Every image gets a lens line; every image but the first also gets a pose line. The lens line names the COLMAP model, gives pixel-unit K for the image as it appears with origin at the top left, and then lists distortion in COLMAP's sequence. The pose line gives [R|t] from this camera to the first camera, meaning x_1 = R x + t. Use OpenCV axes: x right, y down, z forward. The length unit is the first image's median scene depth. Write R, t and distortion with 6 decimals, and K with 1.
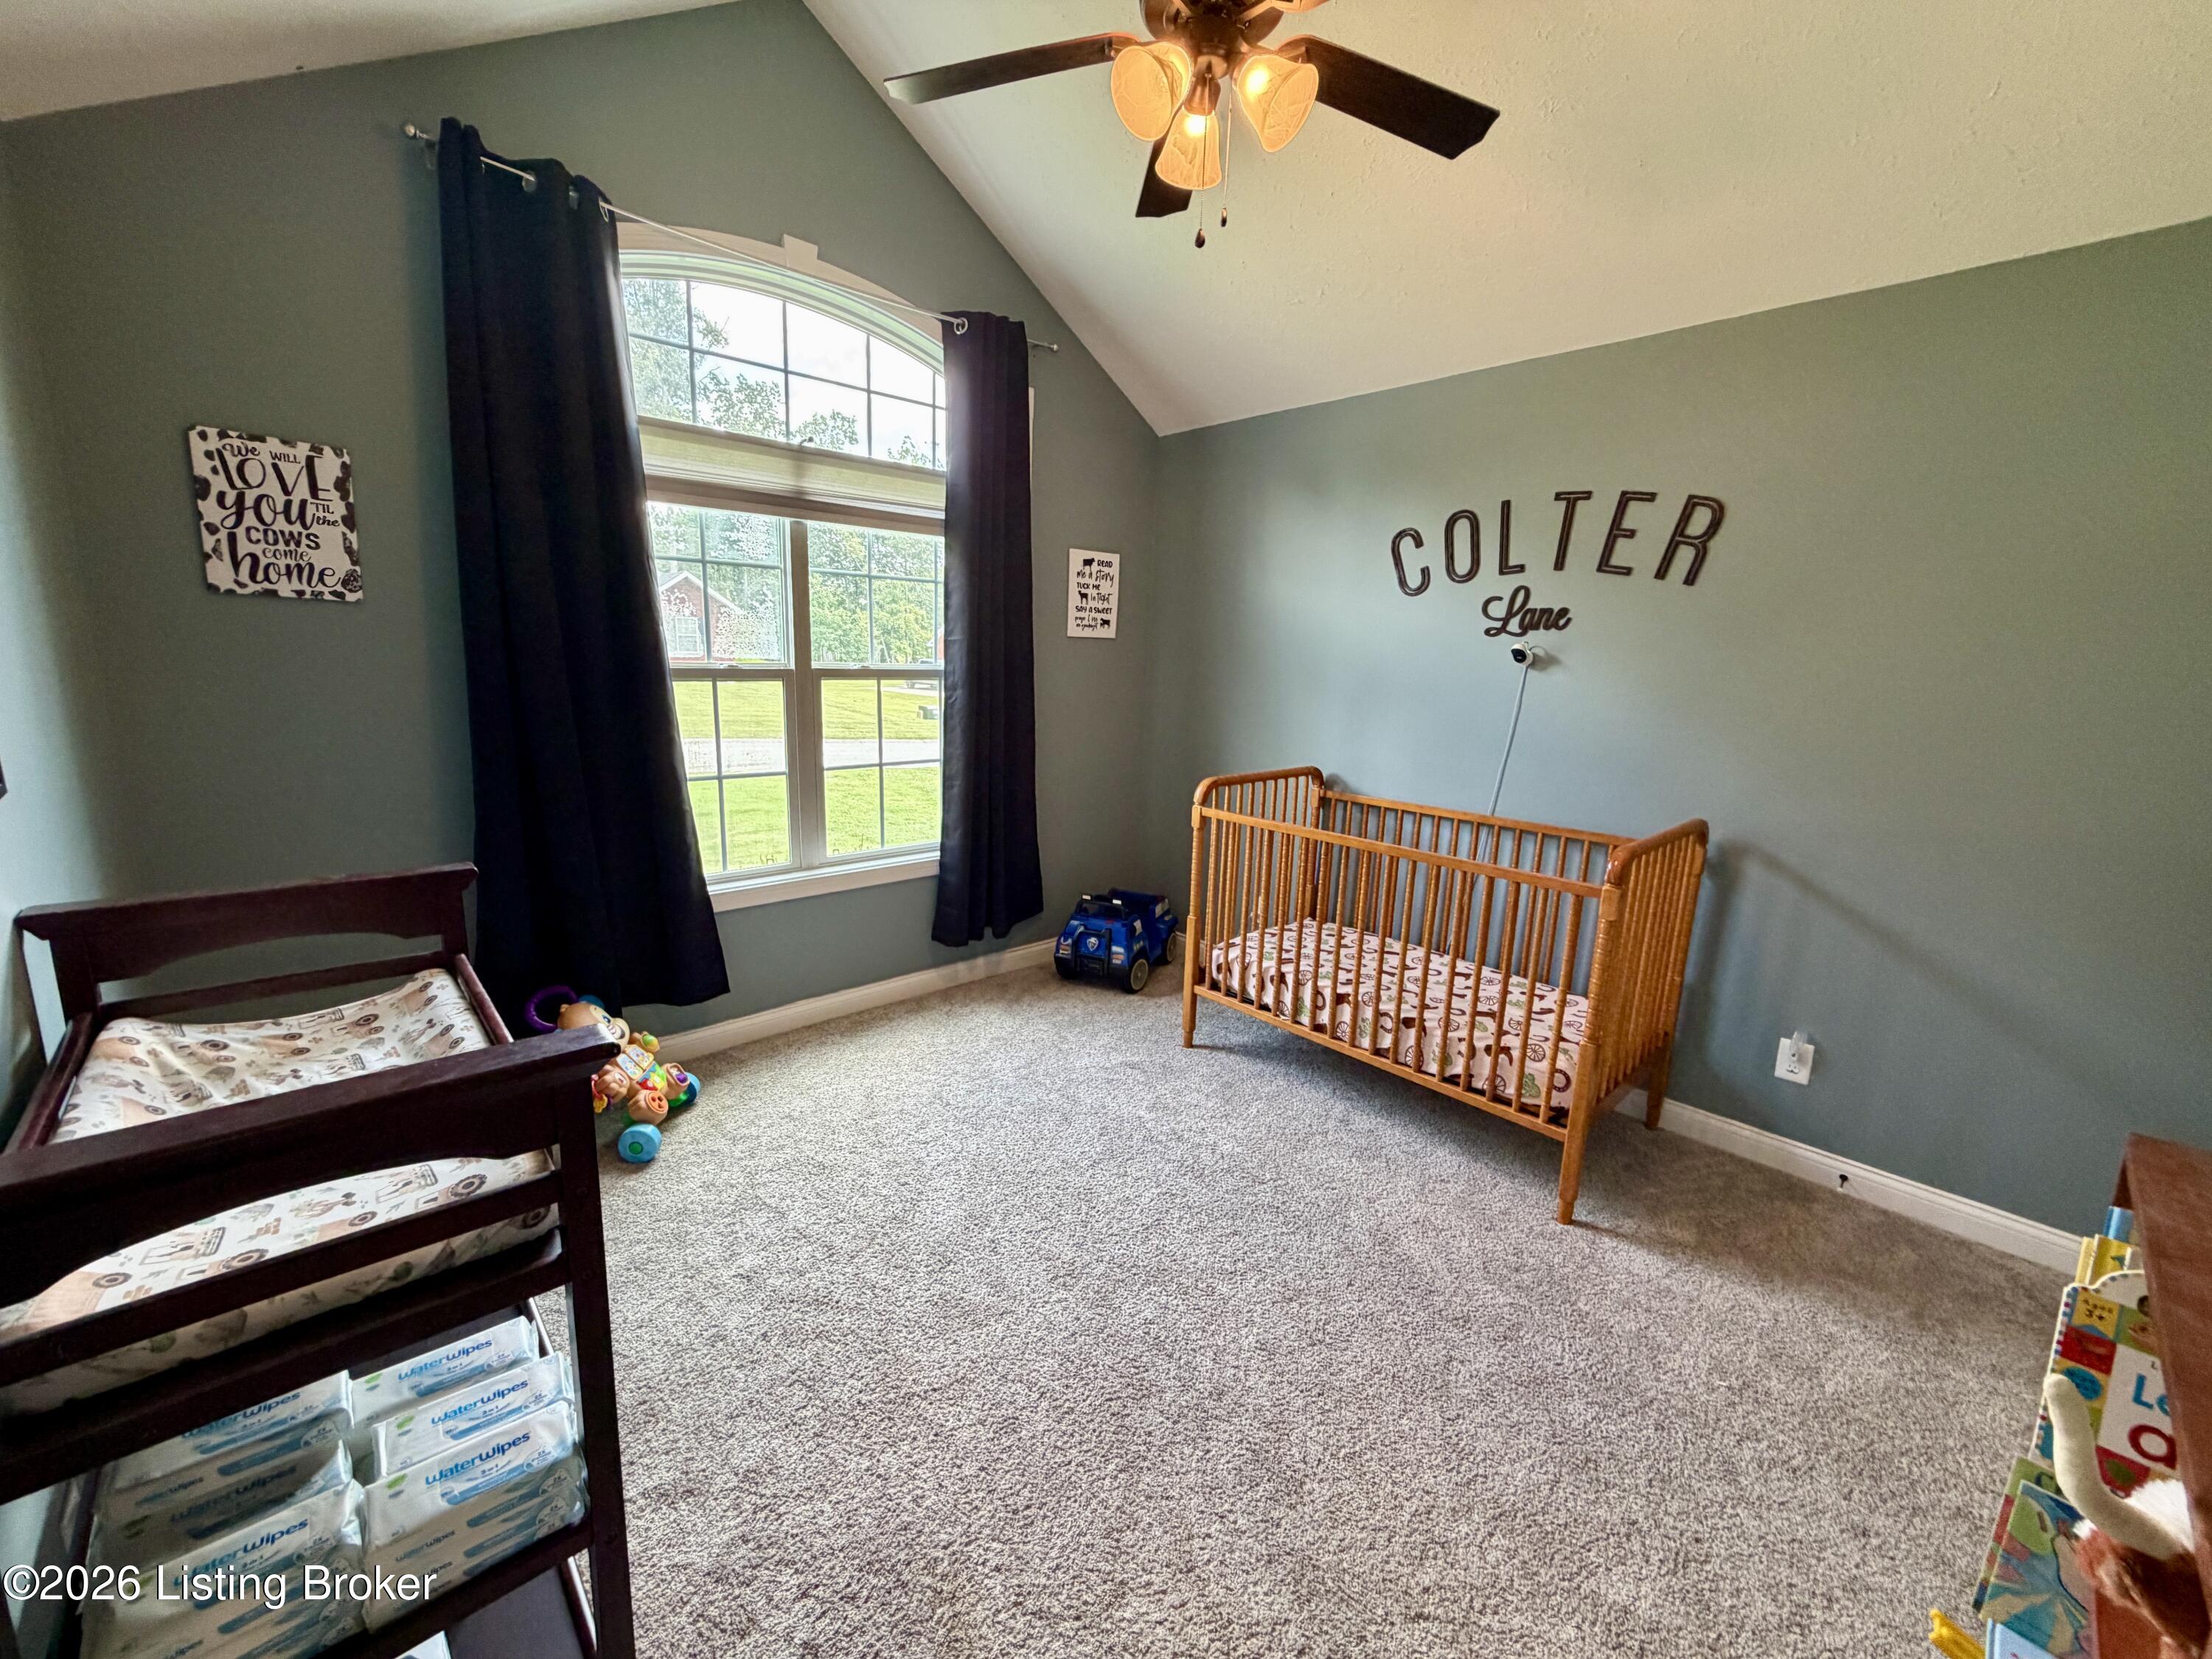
lens RADIAL K [[881.7, 0, 1101.4], [0, 881.7, 832.9], [0, 0, 1]] dist [-0.000324, -0.000080]
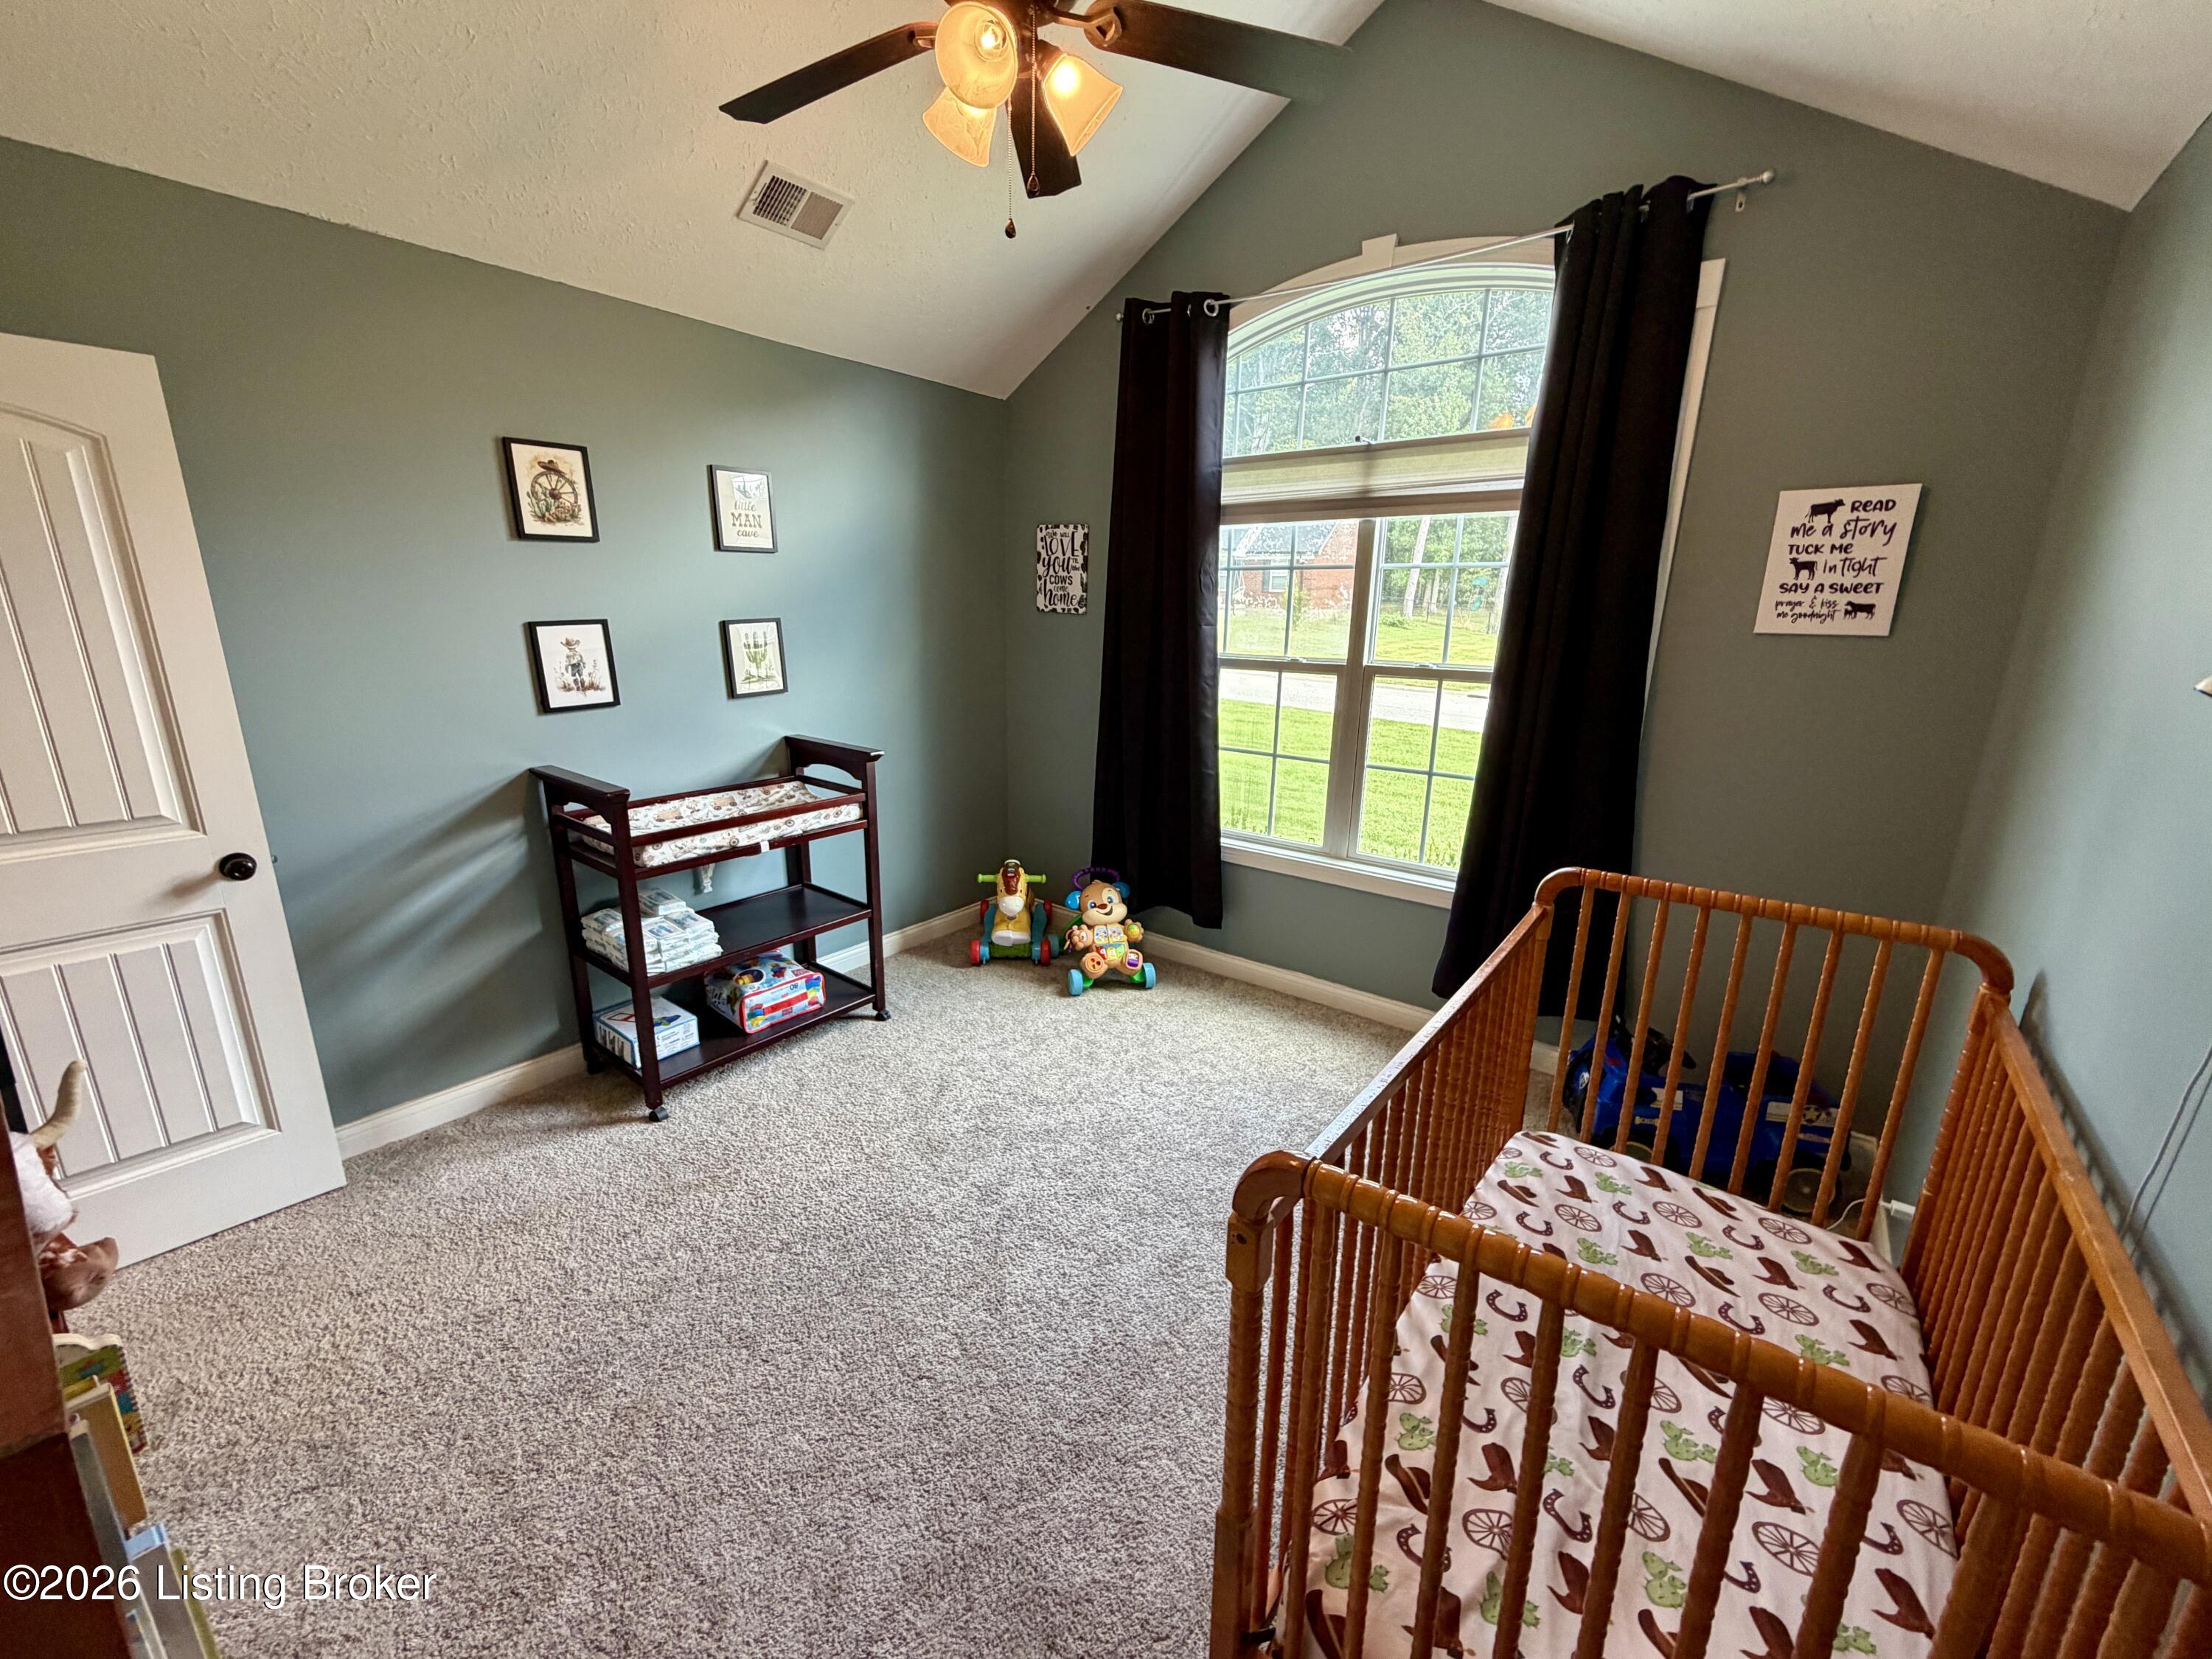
lens RADIAL K [[881.7, 0, 1101.4], [0, 881.7, 832.9], [0, 0, 1]] dist [-0.000324, -0.000080]
pose [[0.165342, 0.222284, -0.960860, 0.649395], [-0.208039, 0.960208, 0.186334, -0.130093], [0.964044, 0.169088, 0.205007, 0.546292]]
